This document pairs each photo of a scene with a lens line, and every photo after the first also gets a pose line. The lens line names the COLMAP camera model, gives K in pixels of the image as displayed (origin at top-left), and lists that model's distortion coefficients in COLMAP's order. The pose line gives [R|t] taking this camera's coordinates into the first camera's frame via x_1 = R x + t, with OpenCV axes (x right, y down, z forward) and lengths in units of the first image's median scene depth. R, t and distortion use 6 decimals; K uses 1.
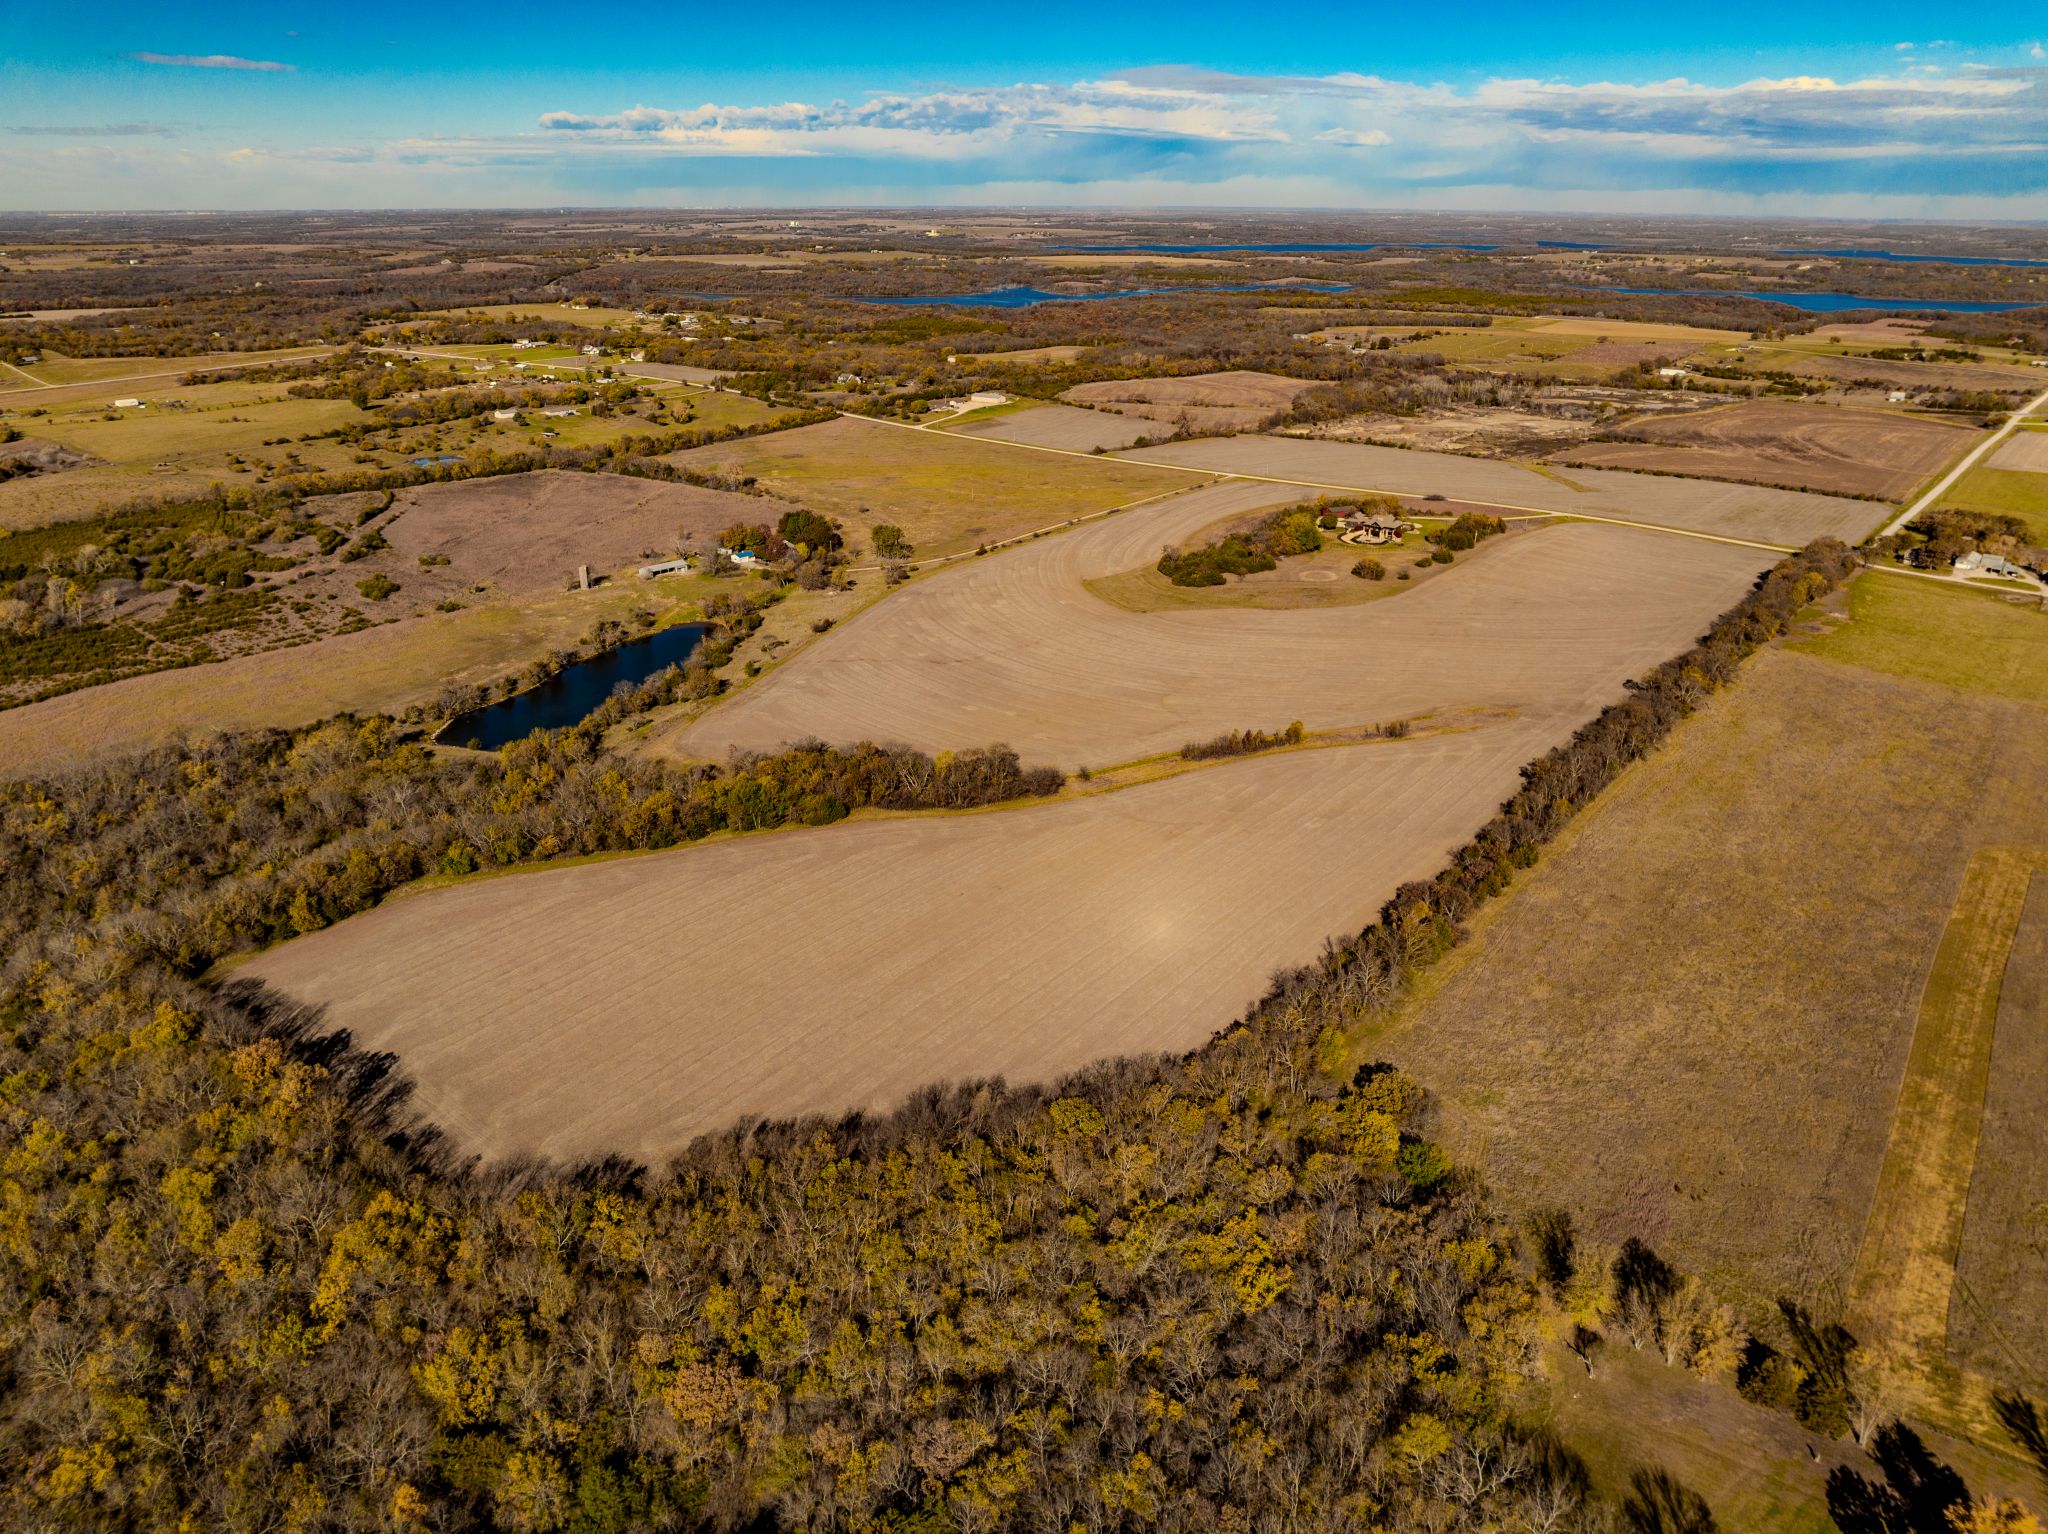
lens RADIAL K [[1481.1, 0, 1024.0], [0, 1481.1, 767.0], [0, 0, 1]] dist [0.075680, -0.095752]
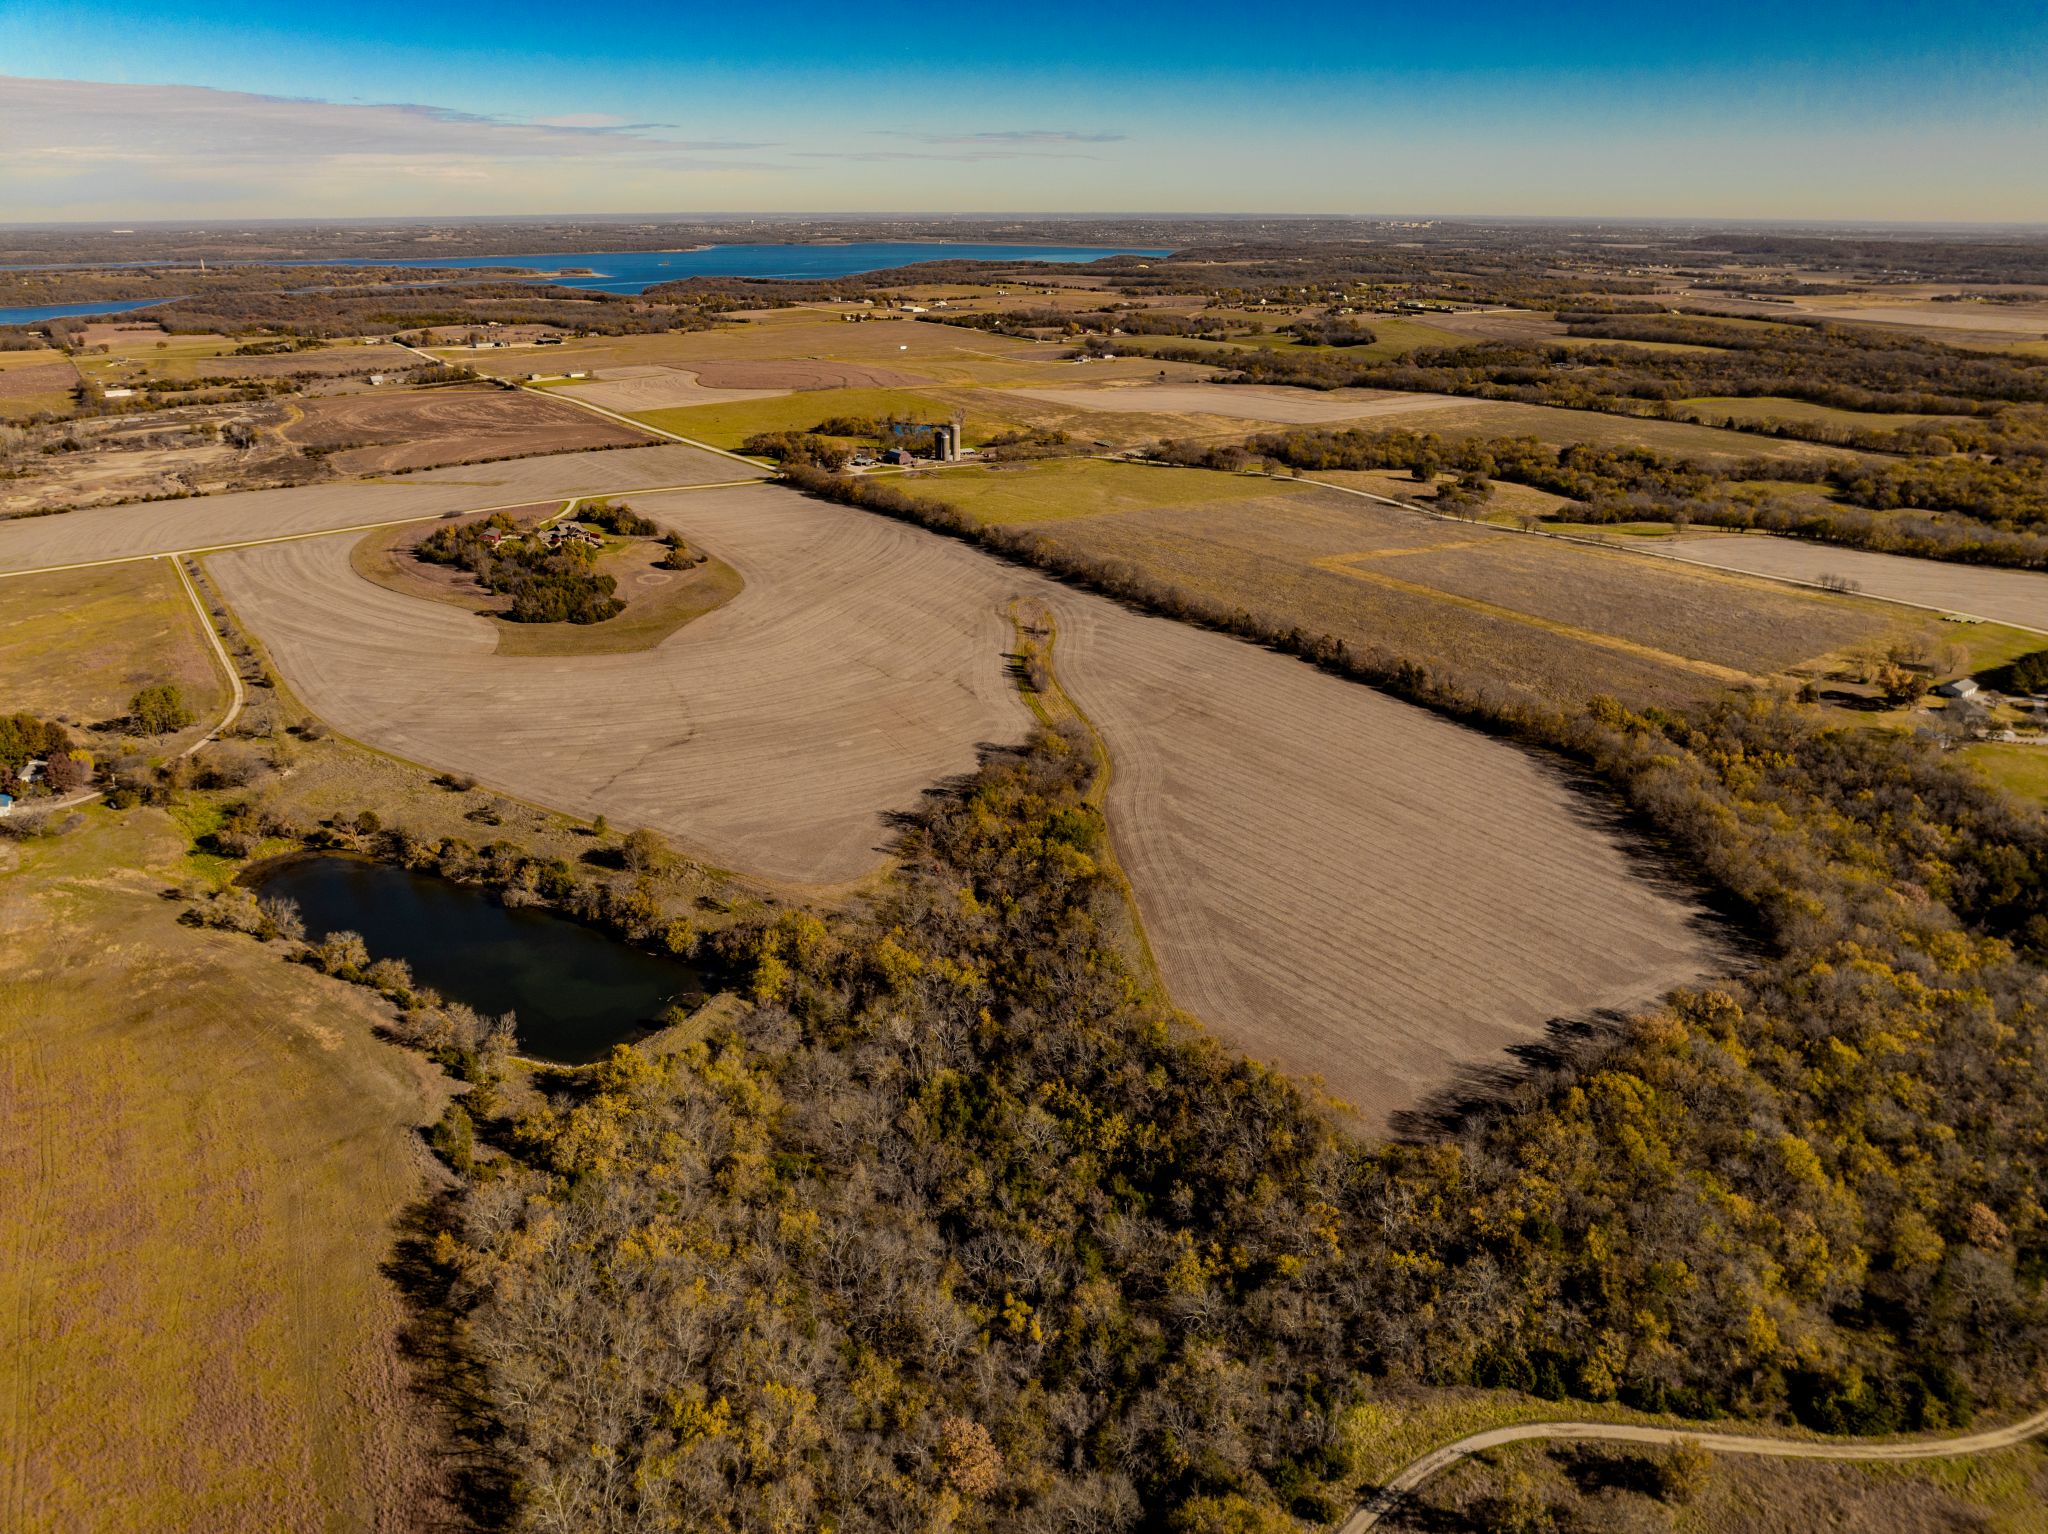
lens RADIAL K [[1481.1, 0, 1024.0], [0, 1481.1, 767.0], [0, 0, 1]] dist [0.075680, -0.095752]
pose [[0.246229, -0.341151, 0.907187, -0.812206], [0.355761, 0.902481, 0.242821, -0.201190], [-0.901557, 0.262952, 0.343585, 0.552681]]
